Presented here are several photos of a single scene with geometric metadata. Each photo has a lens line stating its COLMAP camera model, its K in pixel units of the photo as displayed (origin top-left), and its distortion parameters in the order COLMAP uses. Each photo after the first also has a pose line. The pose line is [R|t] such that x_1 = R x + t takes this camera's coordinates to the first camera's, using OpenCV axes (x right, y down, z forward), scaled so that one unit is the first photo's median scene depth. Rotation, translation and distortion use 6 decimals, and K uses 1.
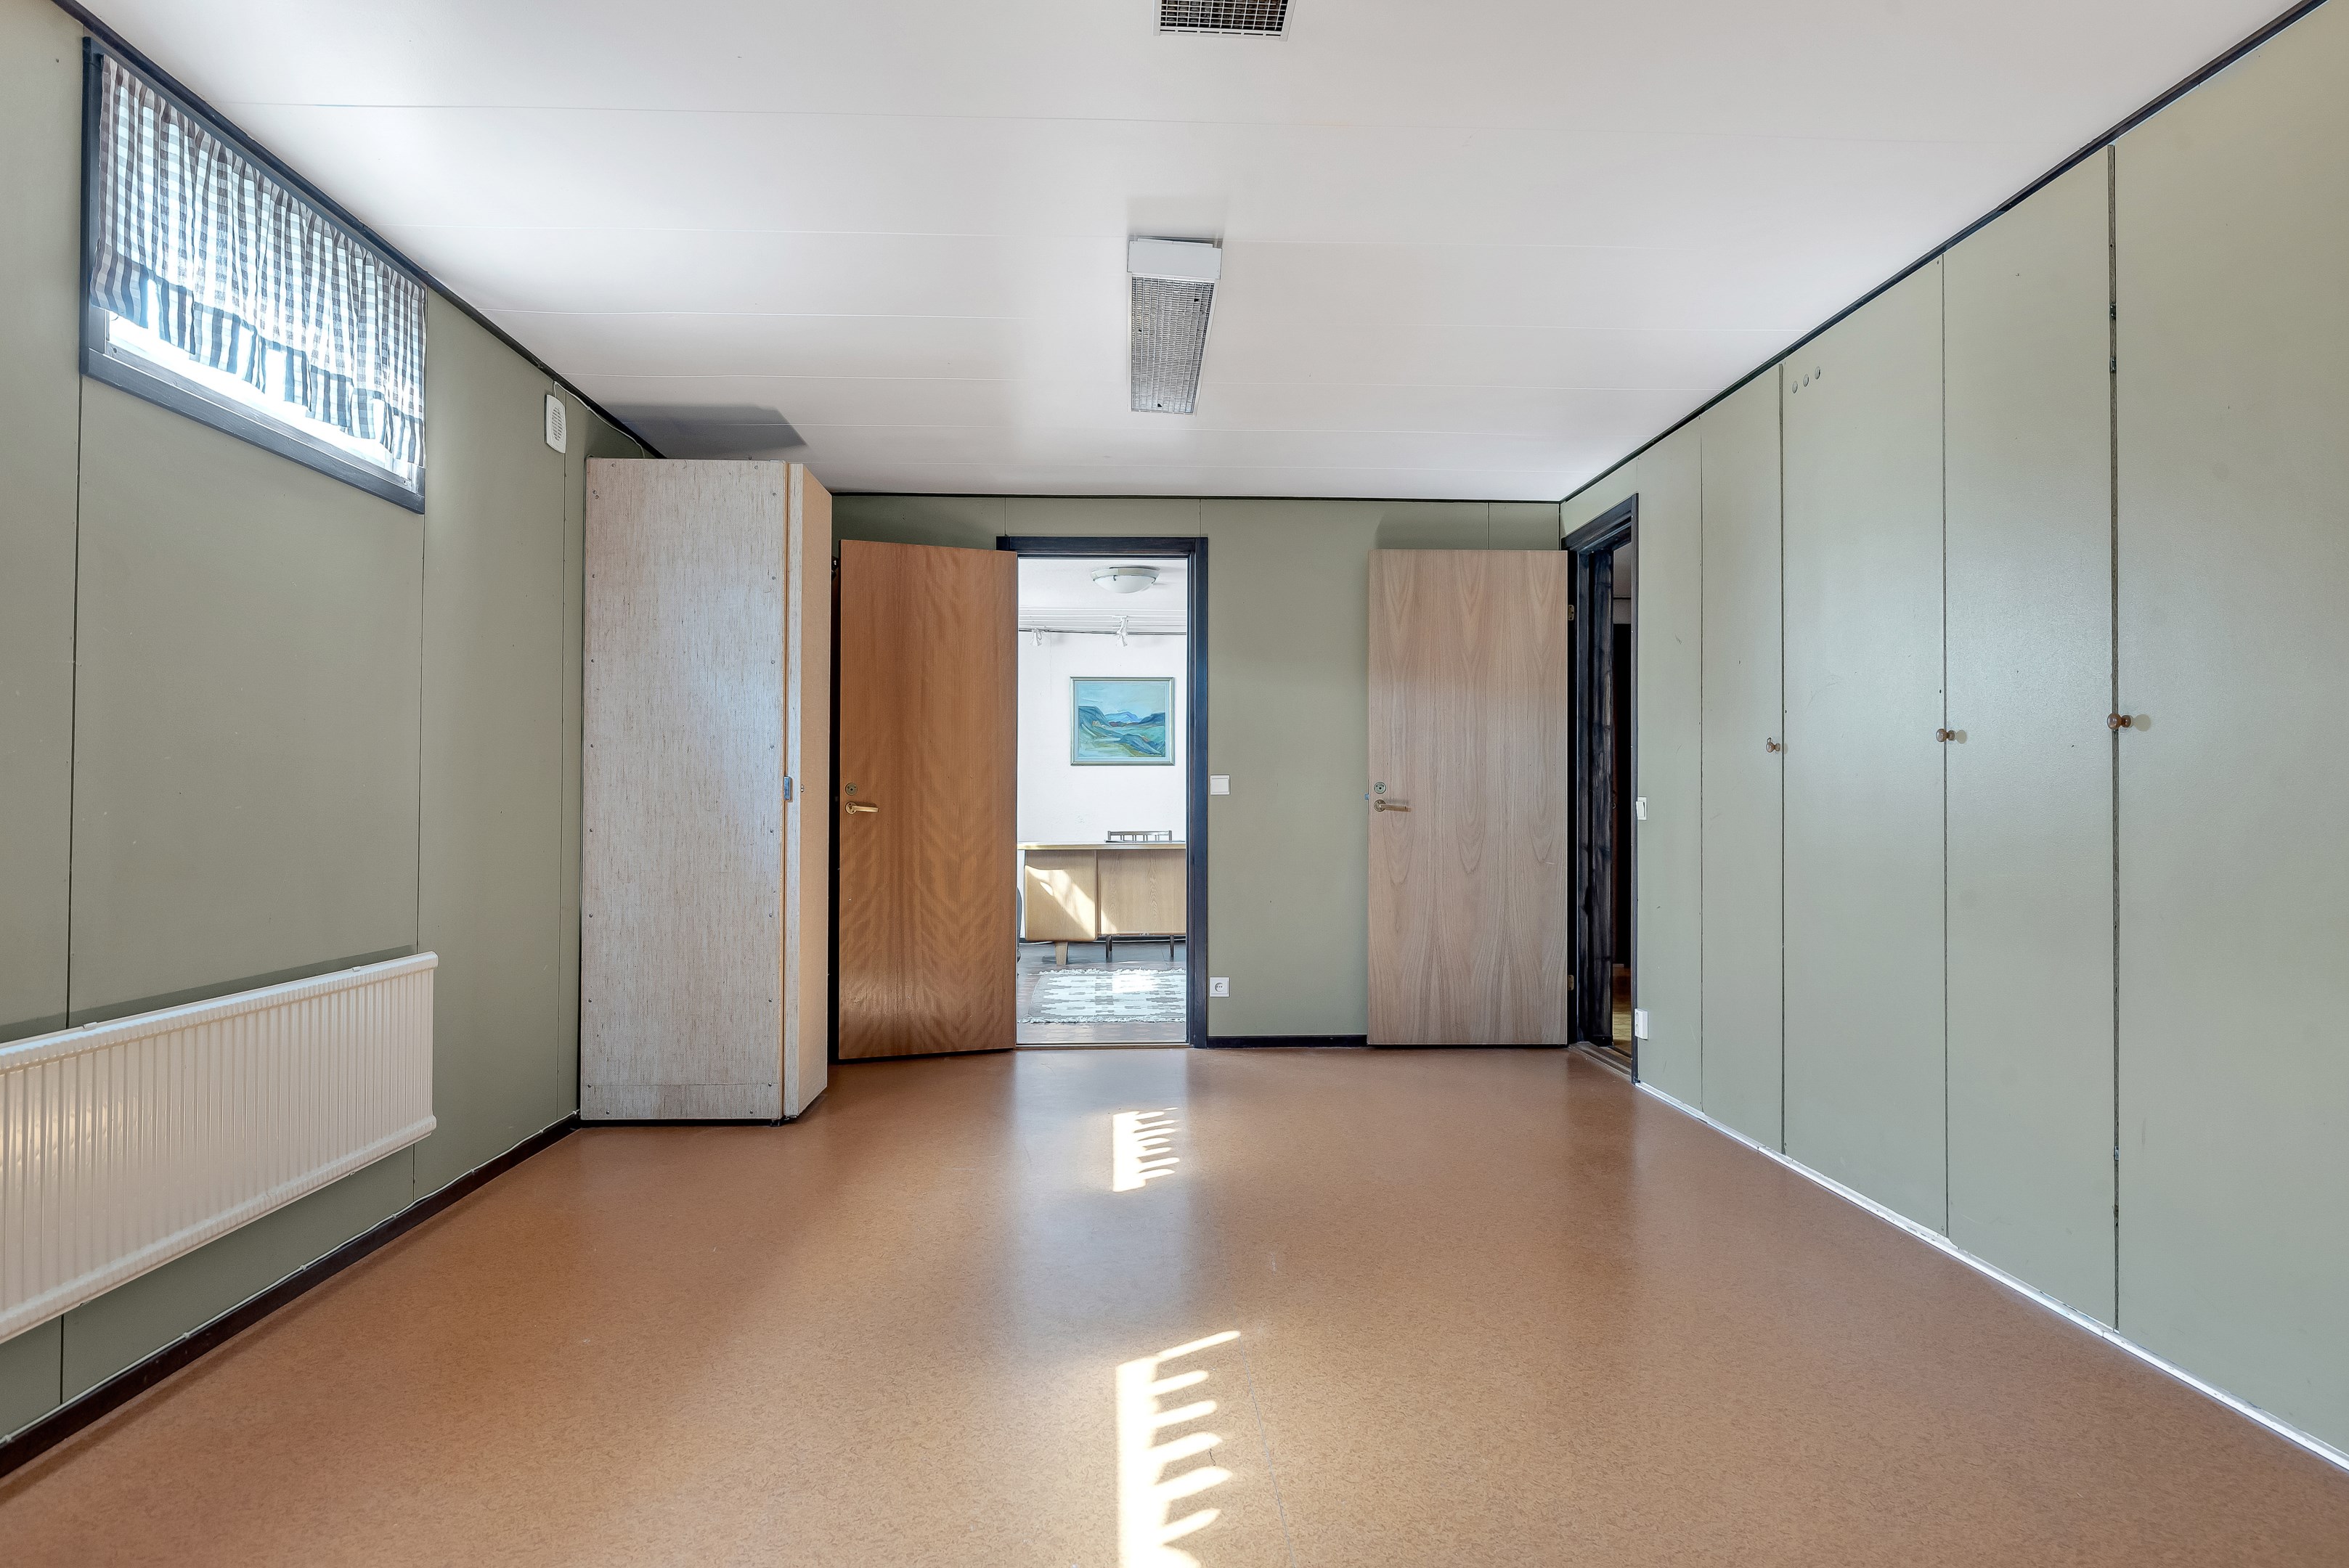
lens RADIAL K [[1340.6, 0, 1174.5], [0, 1340.6, 784.0], [0, 0, 1]] dist [-0.002986, 0.001457]
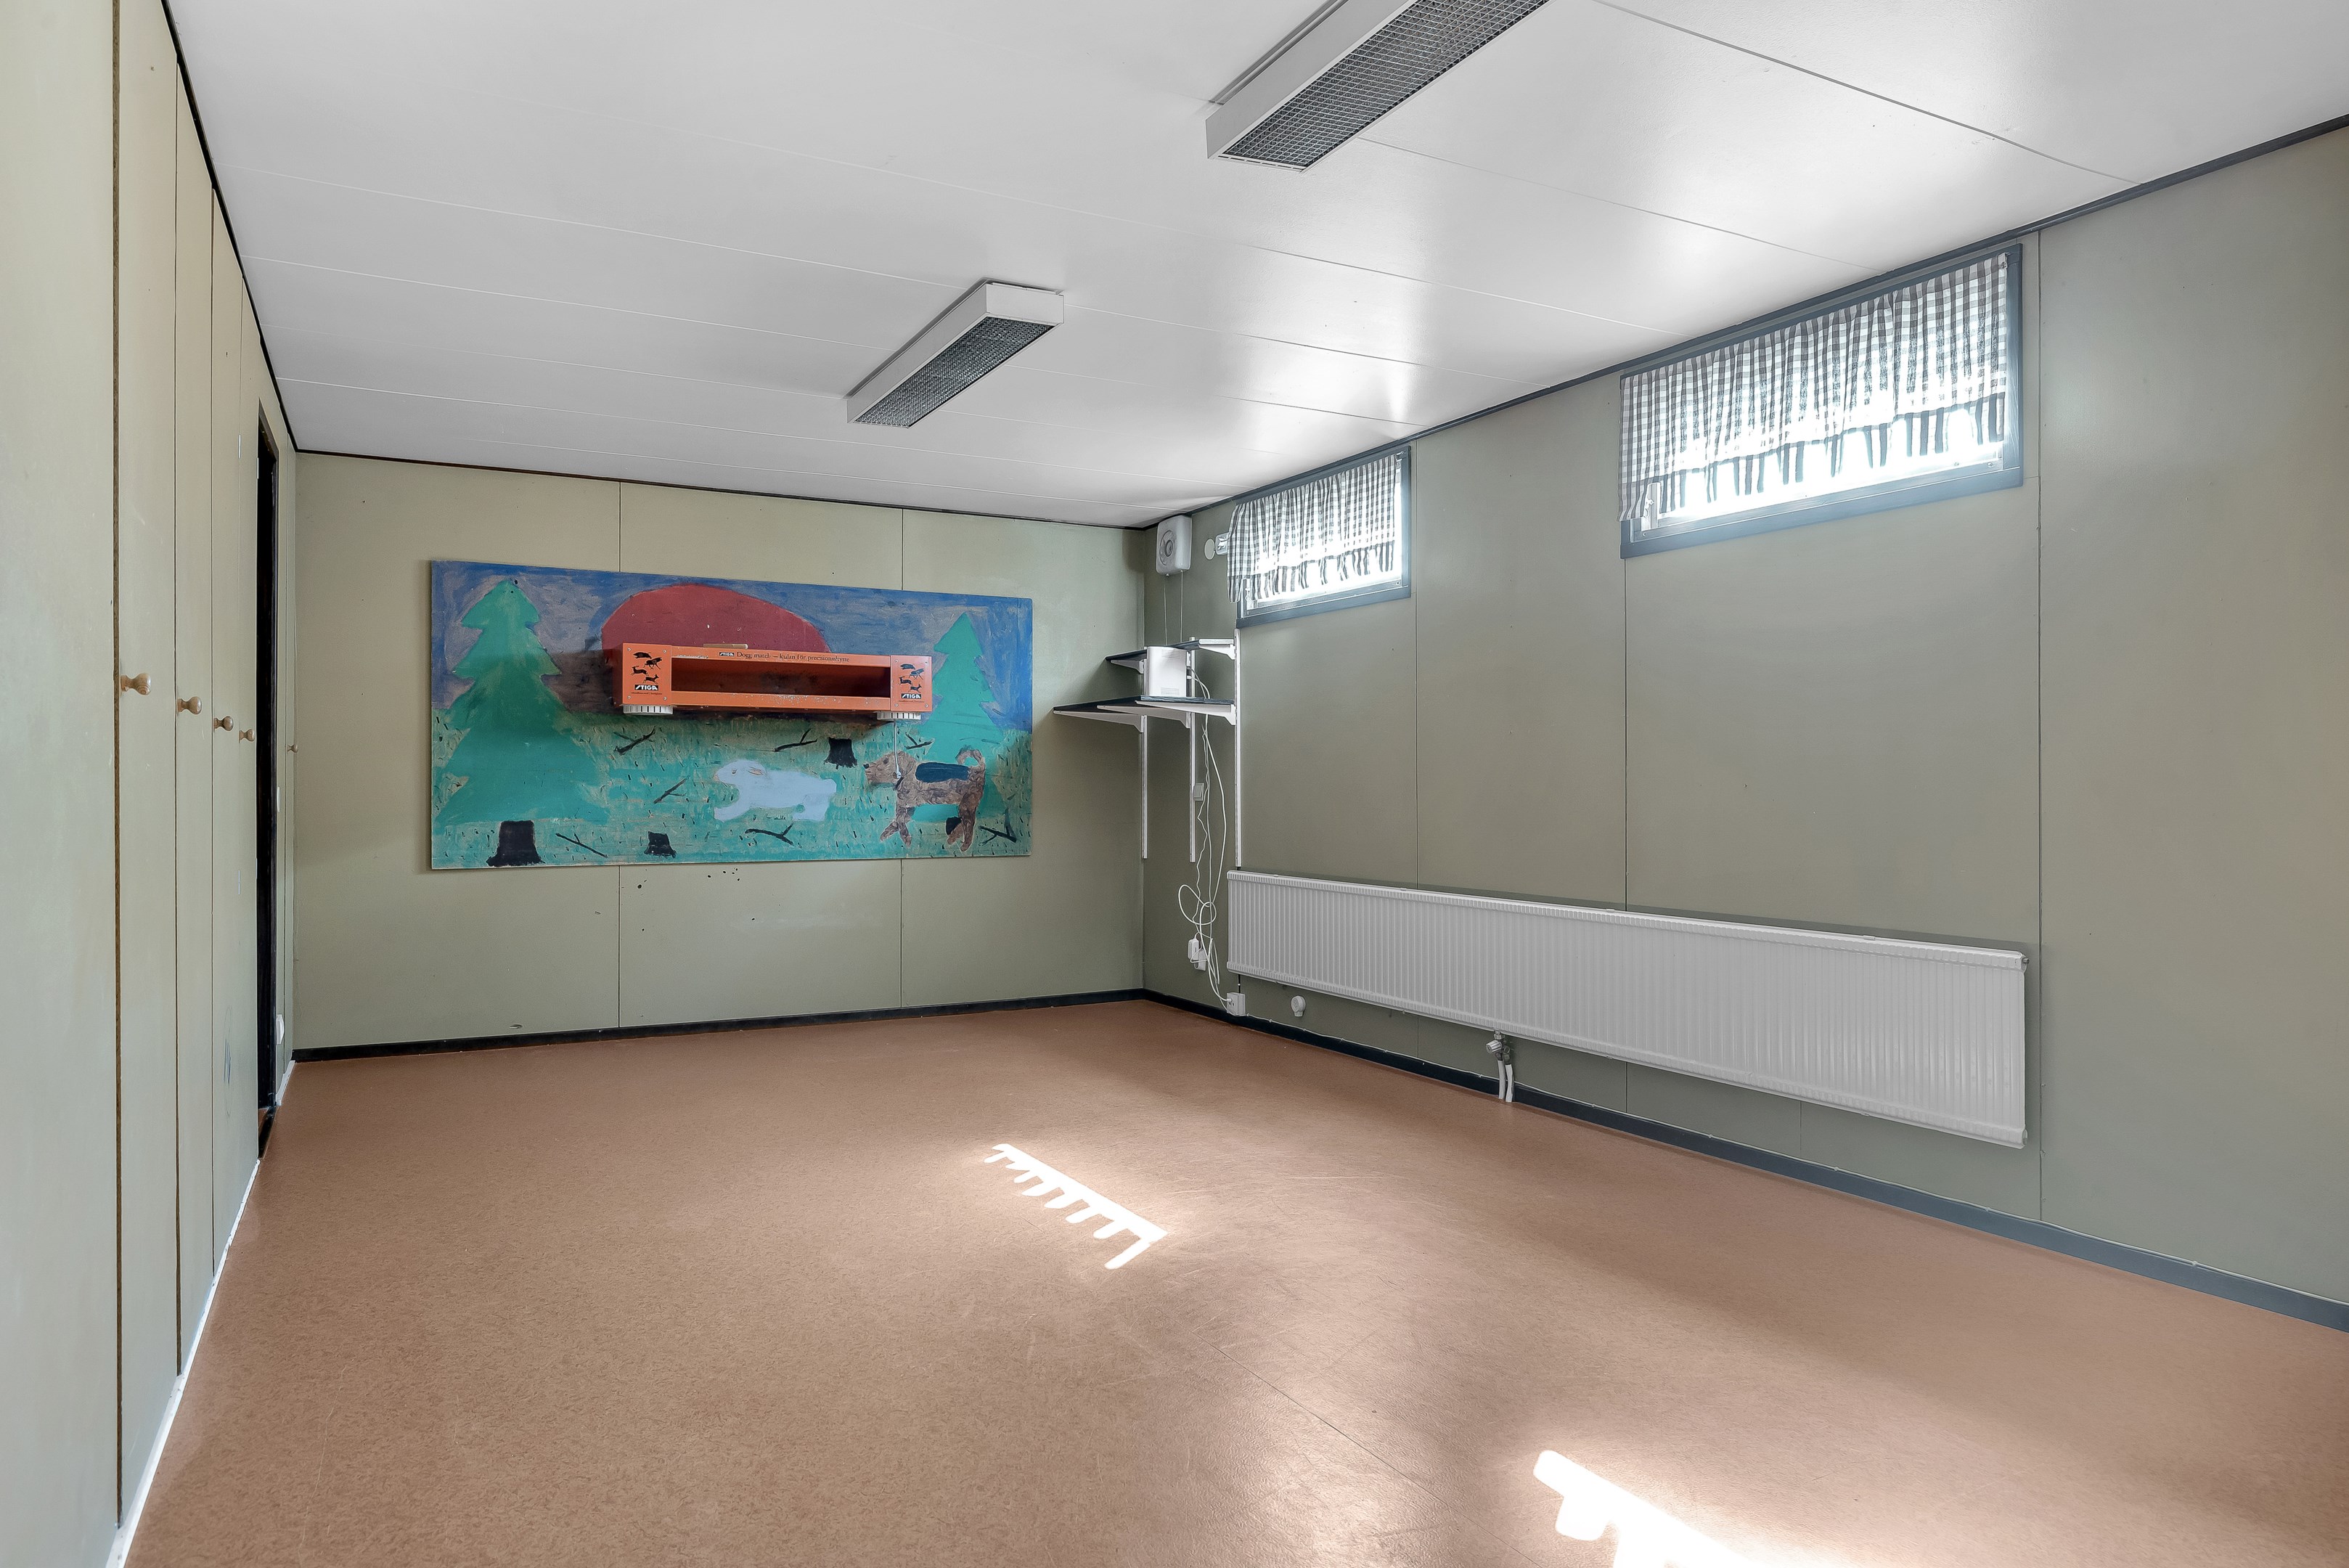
lens RADIAL K [[1634.3, 0, 1183.5], [0, 1634.3, 784.3], [0, 0, 1]] dist [-0.000369, -0.000823]
pose [[-0.885499, -0.002028, -0.464637, 0.665609], [0.000694, 0.999984, -0.005687, 0.019054], [0.464641, -0.005358, -0.885483, 2.384550]]
